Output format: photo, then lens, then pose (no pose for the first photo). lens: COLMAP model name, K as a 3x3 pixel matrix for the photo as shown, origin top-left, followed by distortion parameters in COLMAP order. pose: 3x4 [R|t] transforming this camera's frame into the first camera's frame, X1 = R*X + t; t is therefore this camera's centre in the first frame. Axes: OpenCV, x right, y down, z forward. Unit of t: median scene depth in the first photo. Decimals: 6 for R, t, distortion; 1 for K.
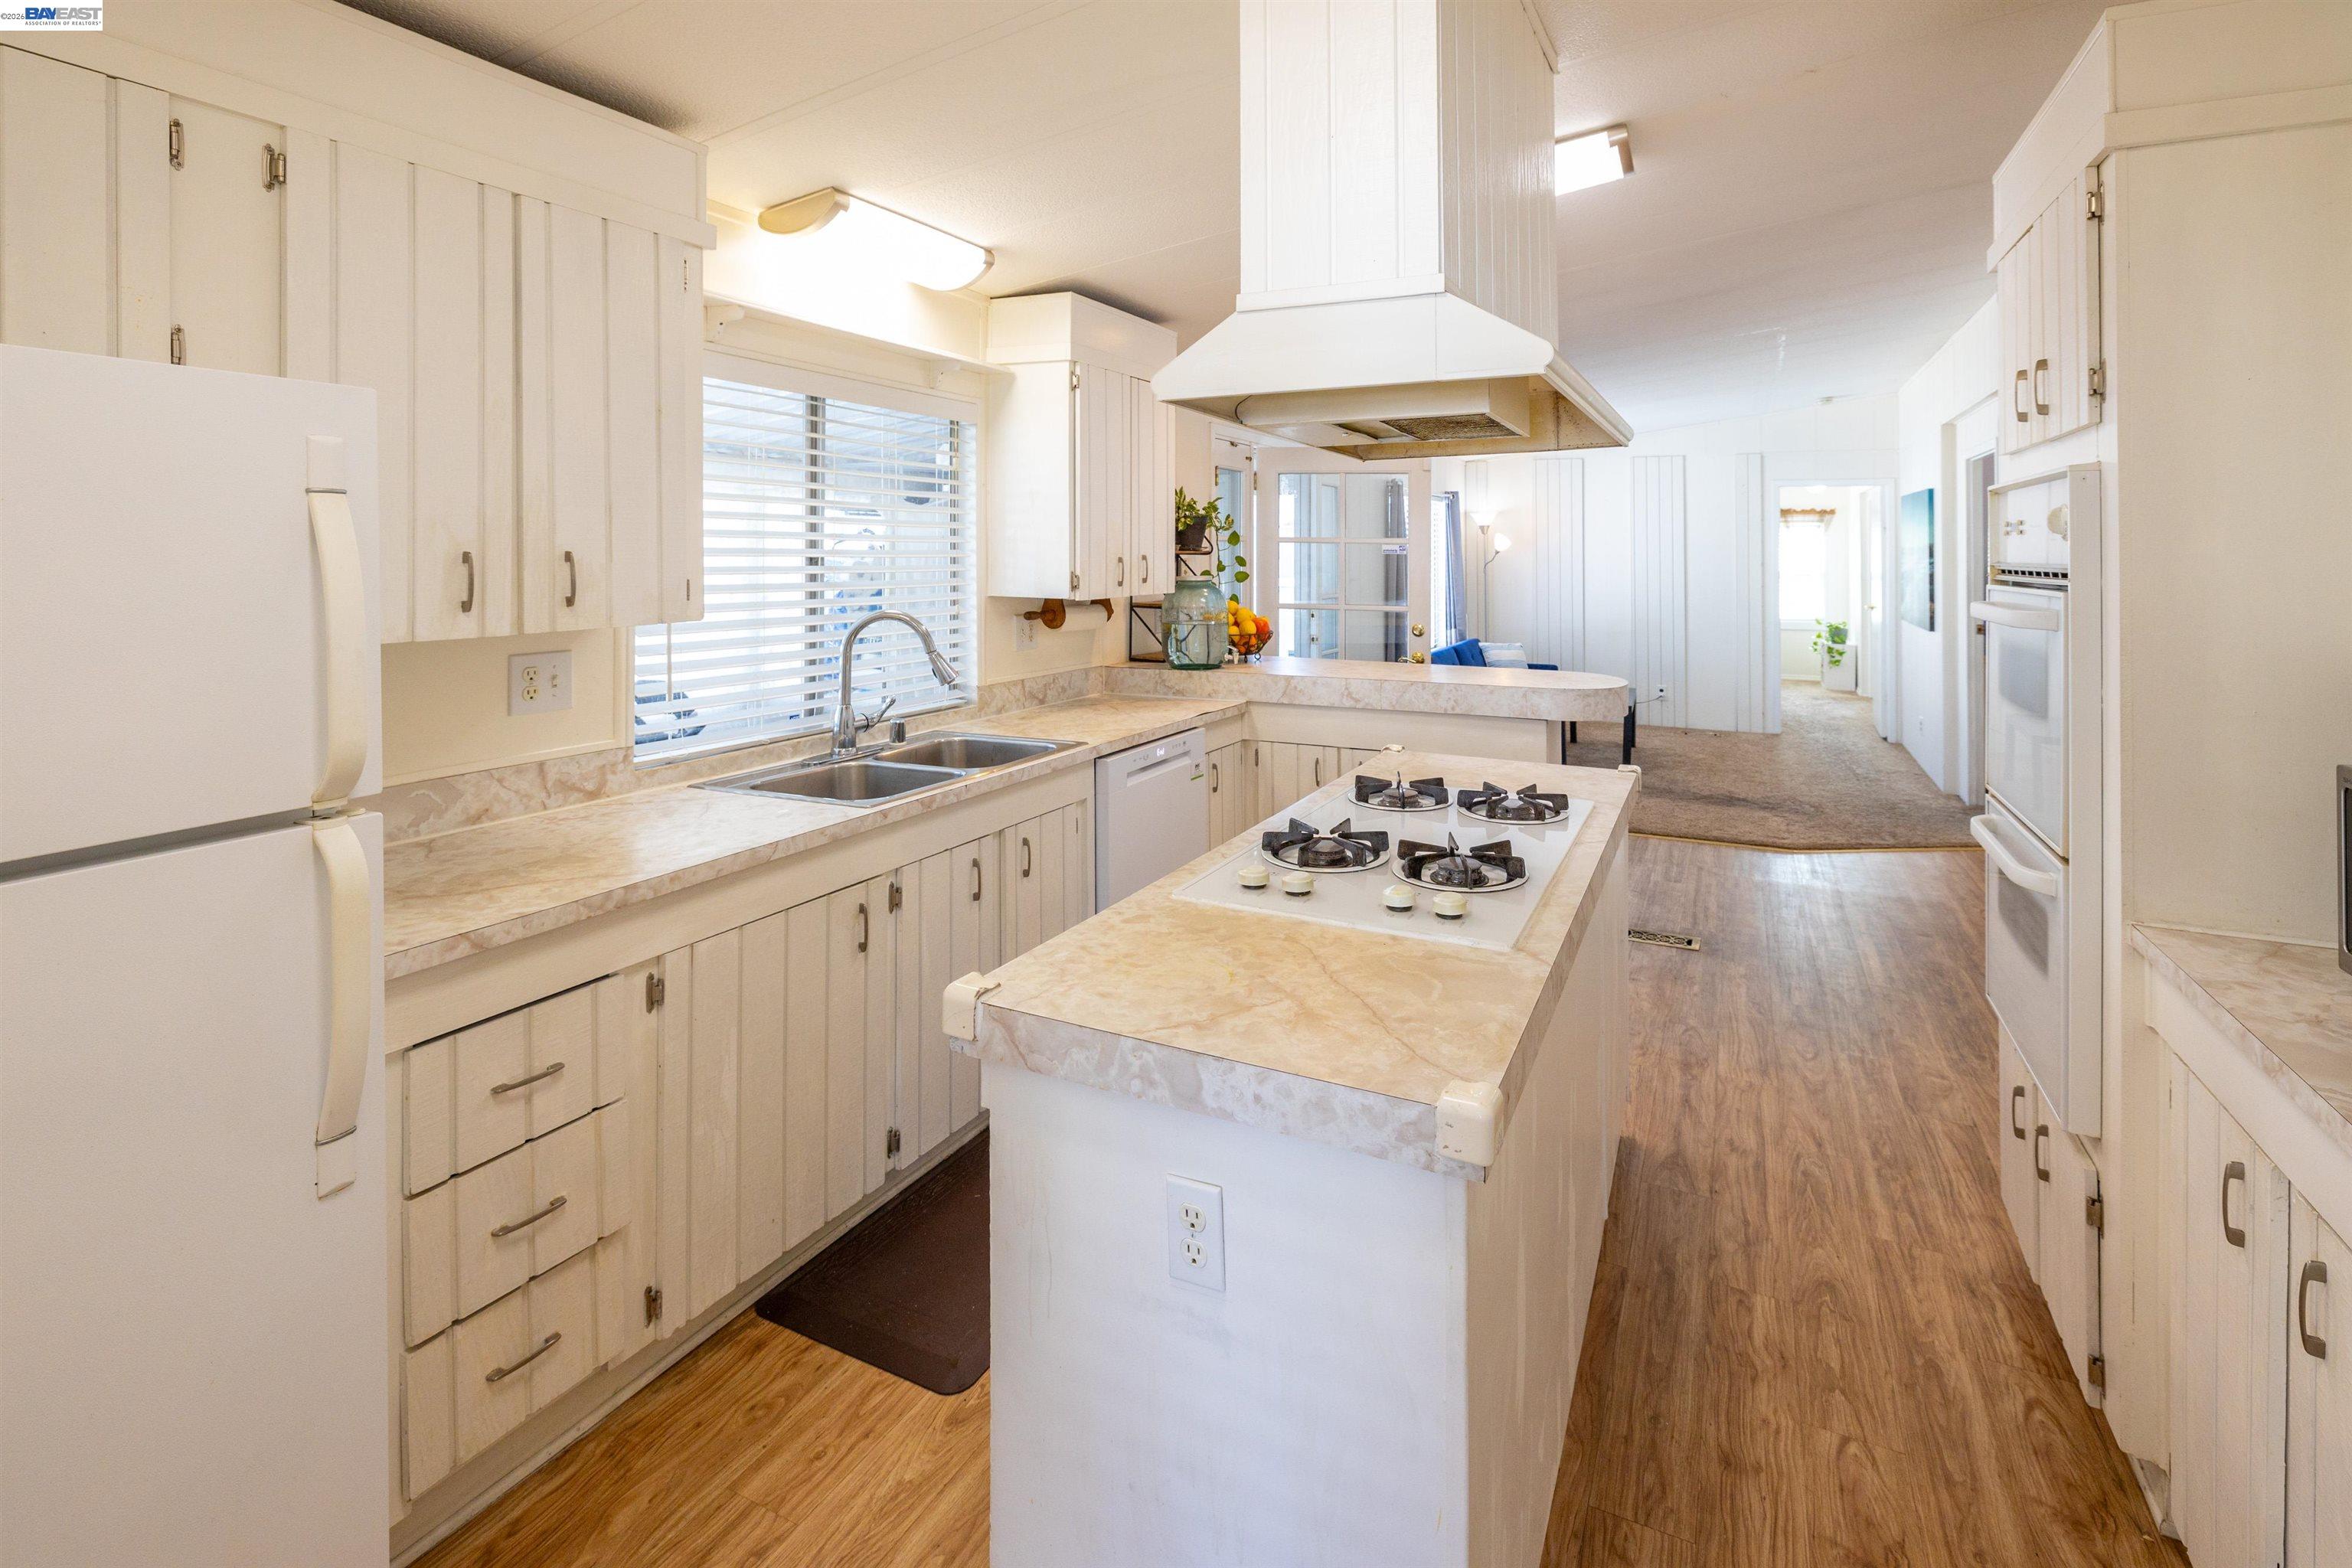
lens RADIAL K [[1074.6, 0, 1279.6], [0, 1074.6, 558.4], [0, 0, 1]] dist [0.001848, 0.000290]
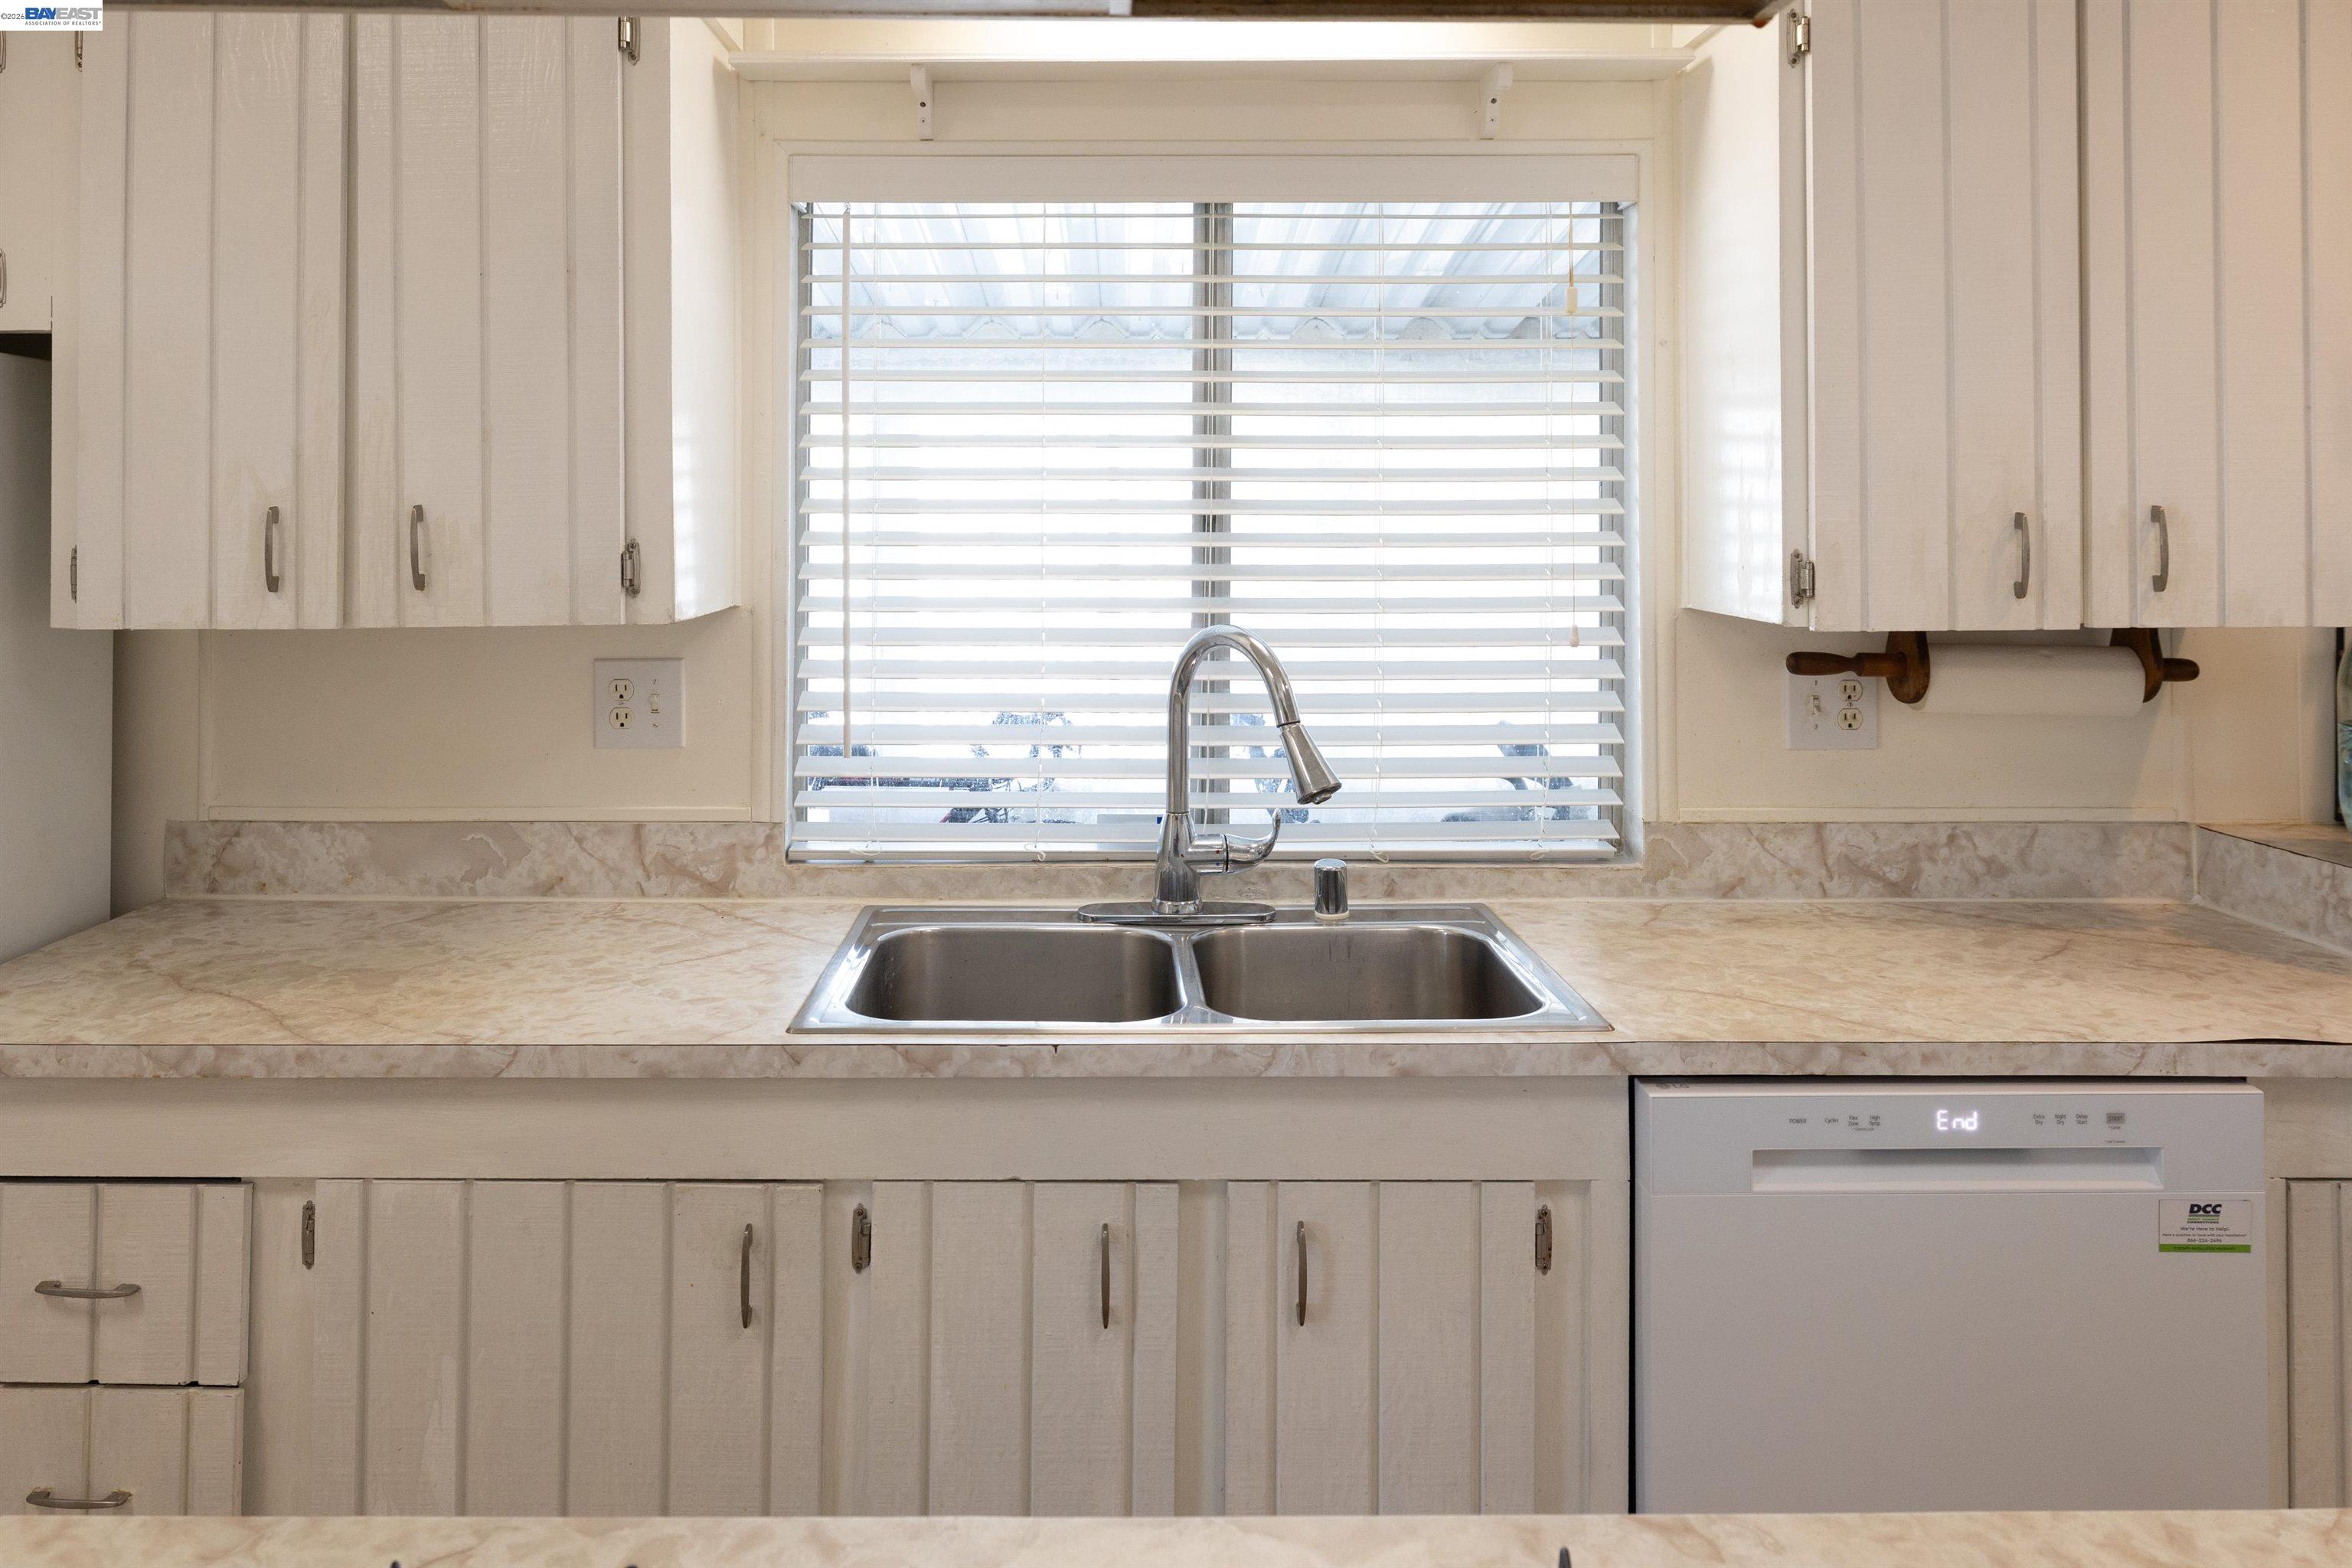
lens RADIAL K [[1663.3, 0, 1173.6], [0, 1663.3, 510.5], [0, 0, 1]] dist [0.003095, -0.001215]
pose [[0.389509, -0.005764, -0.921005, 0.360160], [-0.000554, 0.999979, -0.006492, 0.002129], [0.921023, 0.003039, 0.389497, 0.830734]]
